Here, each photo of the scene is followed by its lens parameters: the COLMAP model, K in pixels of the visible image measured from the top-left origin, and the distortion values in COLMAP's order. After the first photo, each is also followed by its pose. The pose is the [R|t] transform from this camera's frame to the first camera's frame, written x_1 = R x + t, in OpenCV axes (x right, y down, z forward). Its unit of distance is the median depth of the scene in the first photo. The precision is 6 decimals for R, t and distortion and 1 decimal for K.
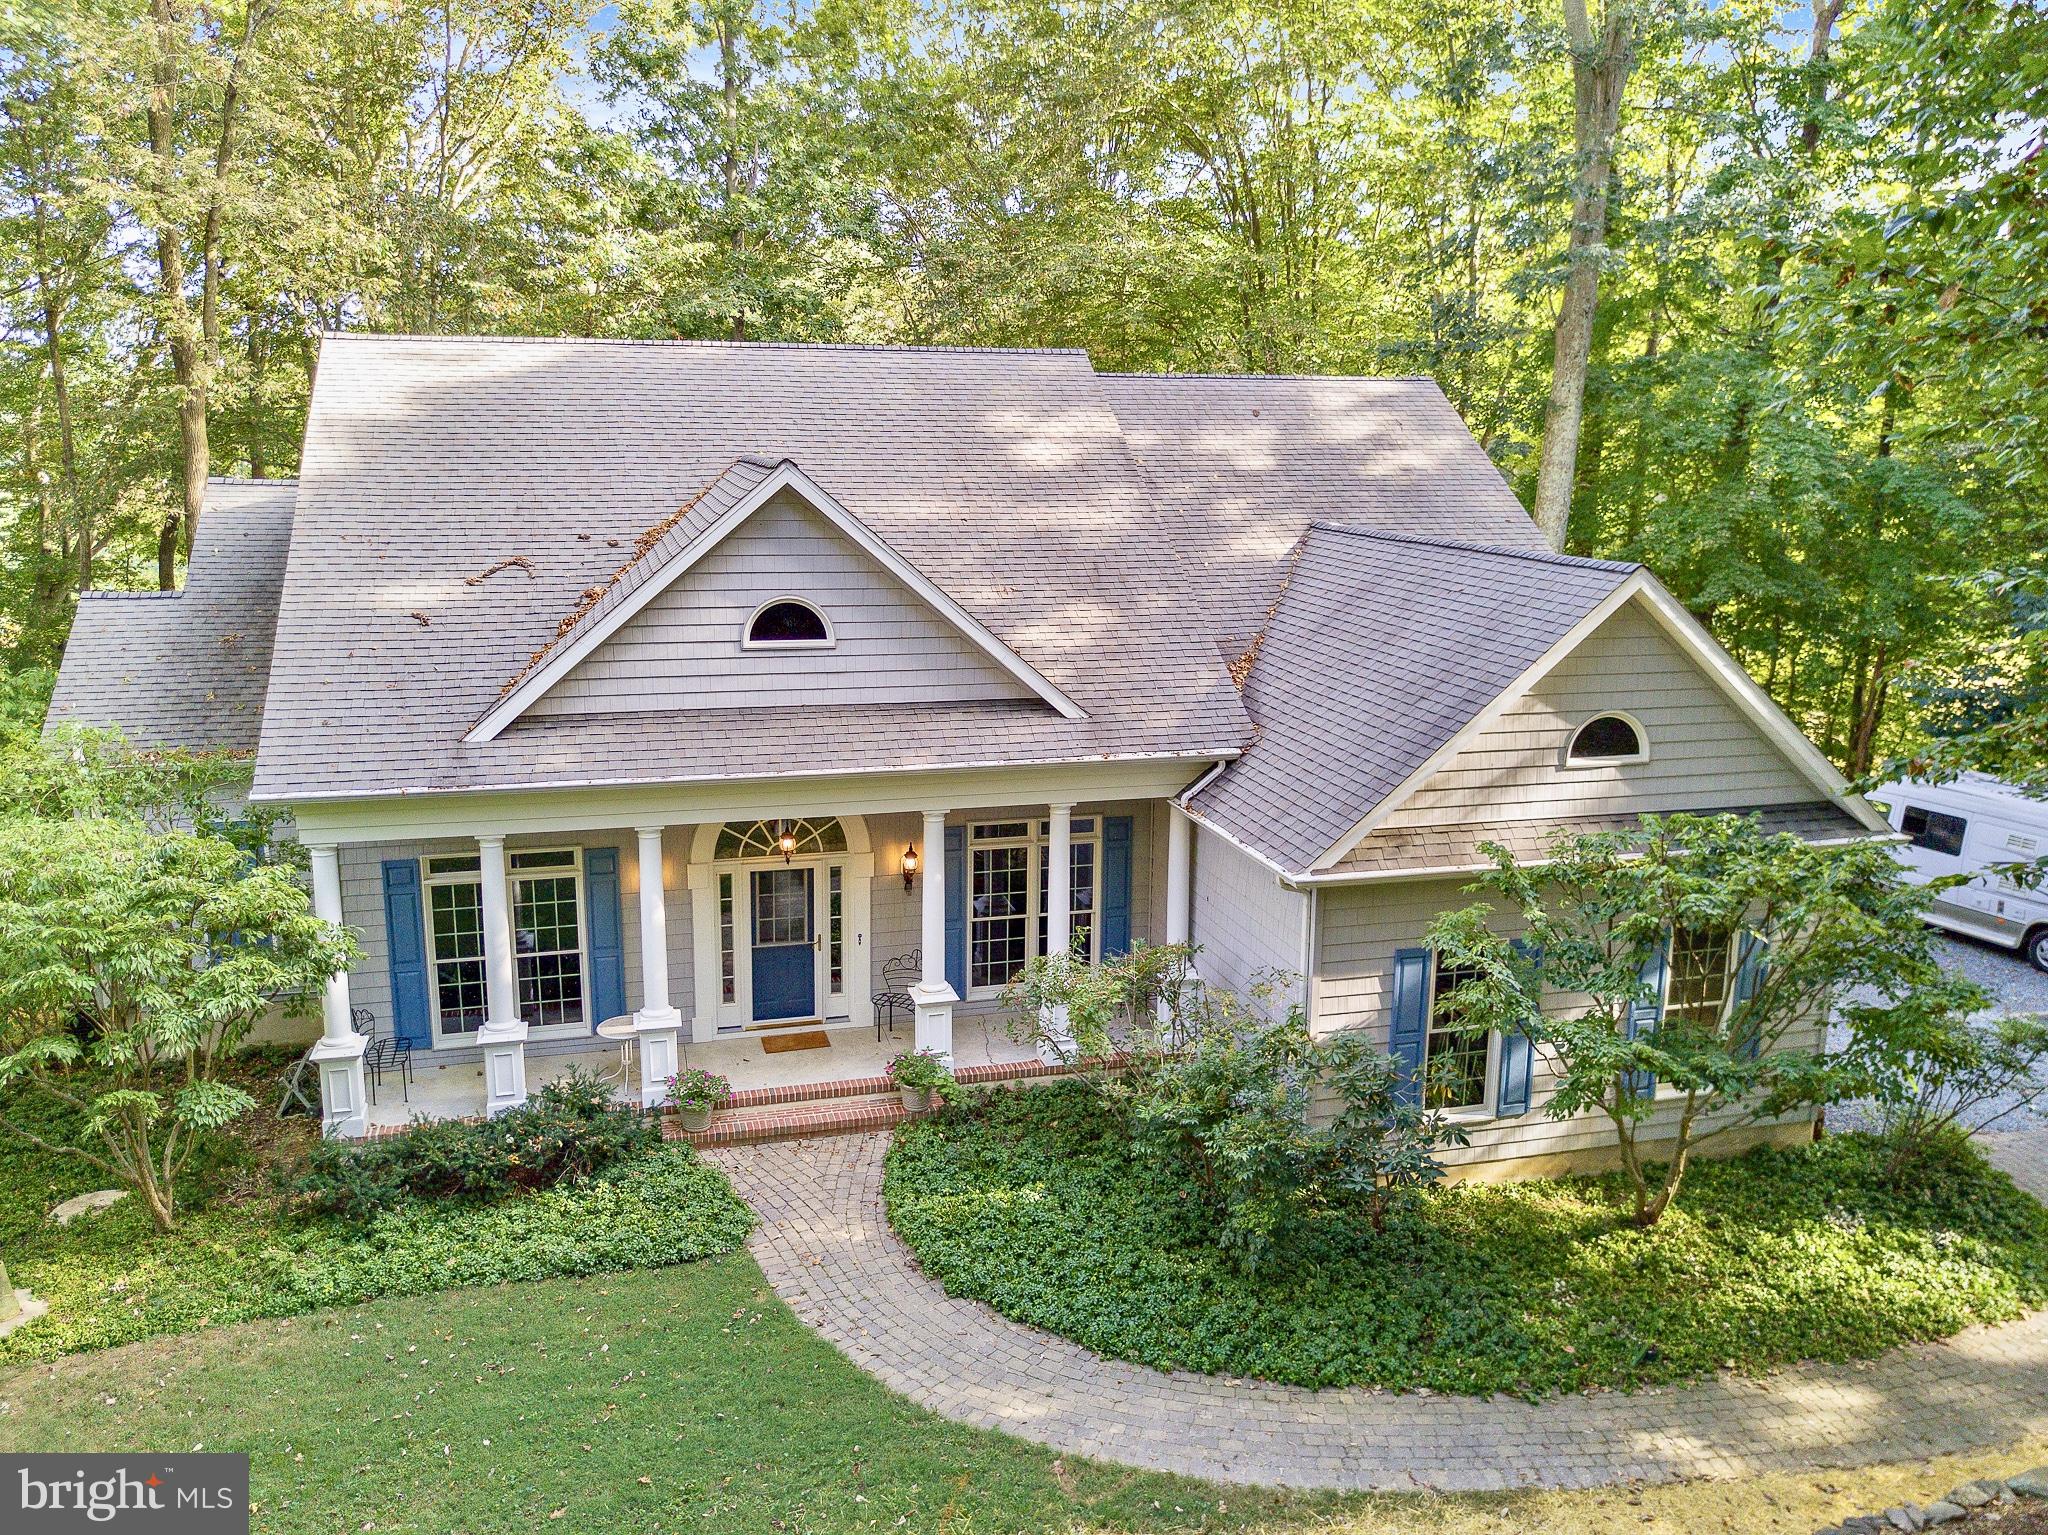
lens RADIAL K [[1533.8, 0, 1024.0], [0, 1533.8, 767.5], [0, 0, 1]] dist [0.087438, -0.142385]
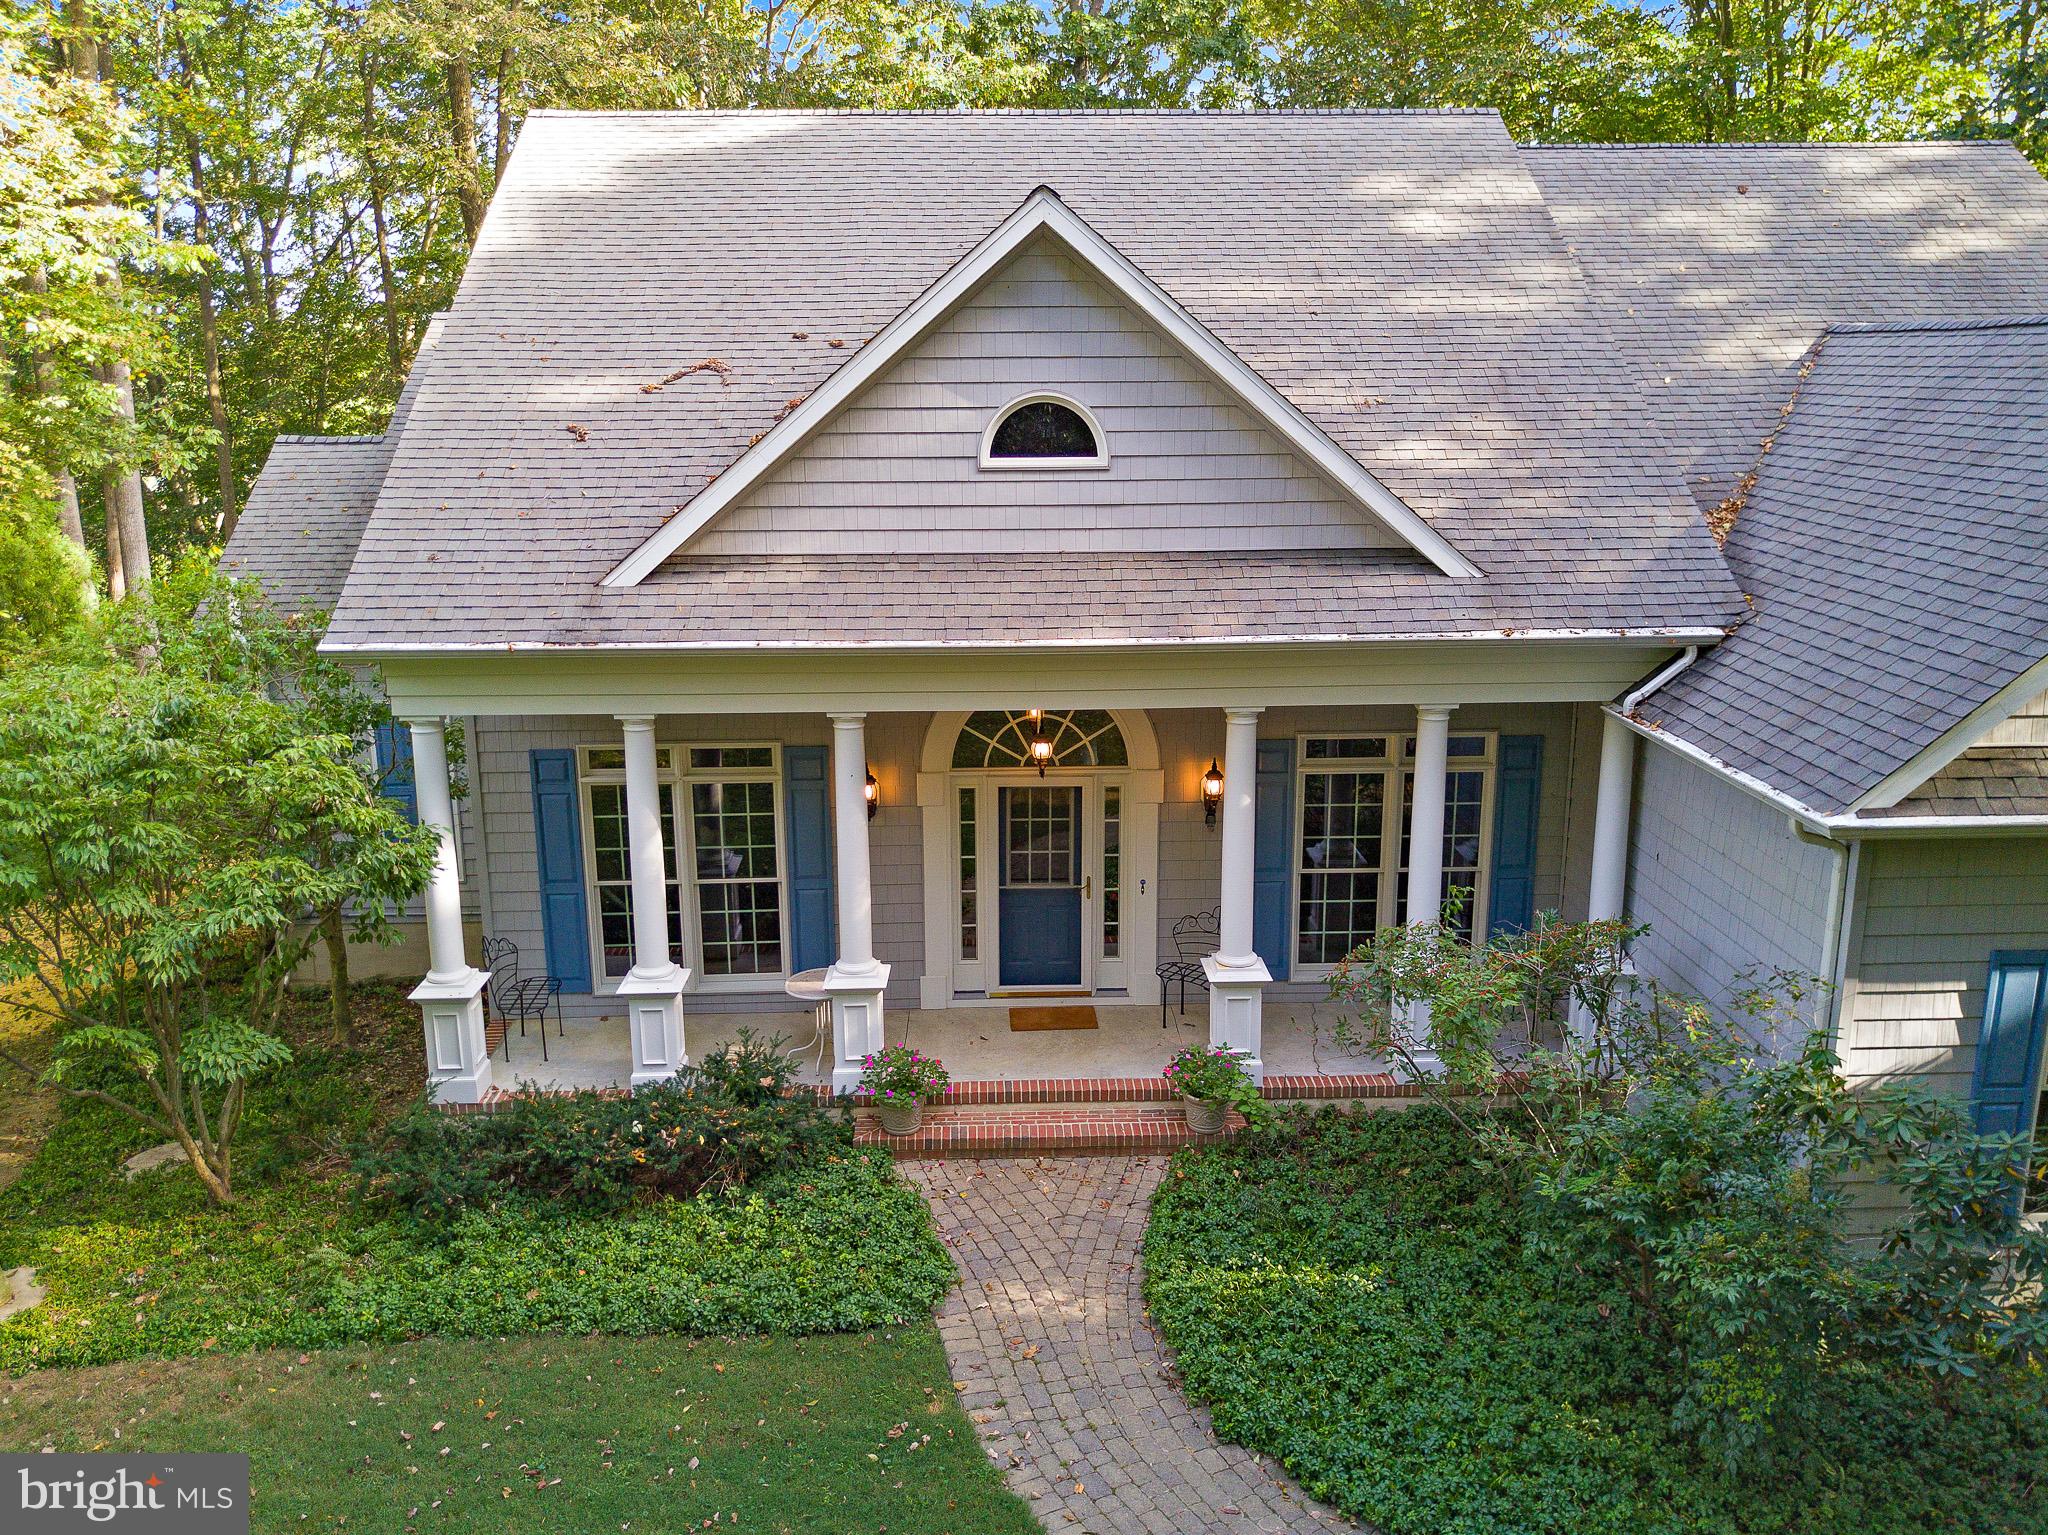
lens RADIAL K [[1612.3, 0, 1024.0], [0, 1612.3, 767.5], [0, 0, 1]] dist [0.048013, -0.103213]
pose [[0.972380, 0.039310, -0.230070, 0.014299], [-0.032331, 0.998898, 0.034028, 0.035264], [0.231154, -0.025650, 0.972579, 0.280882]]
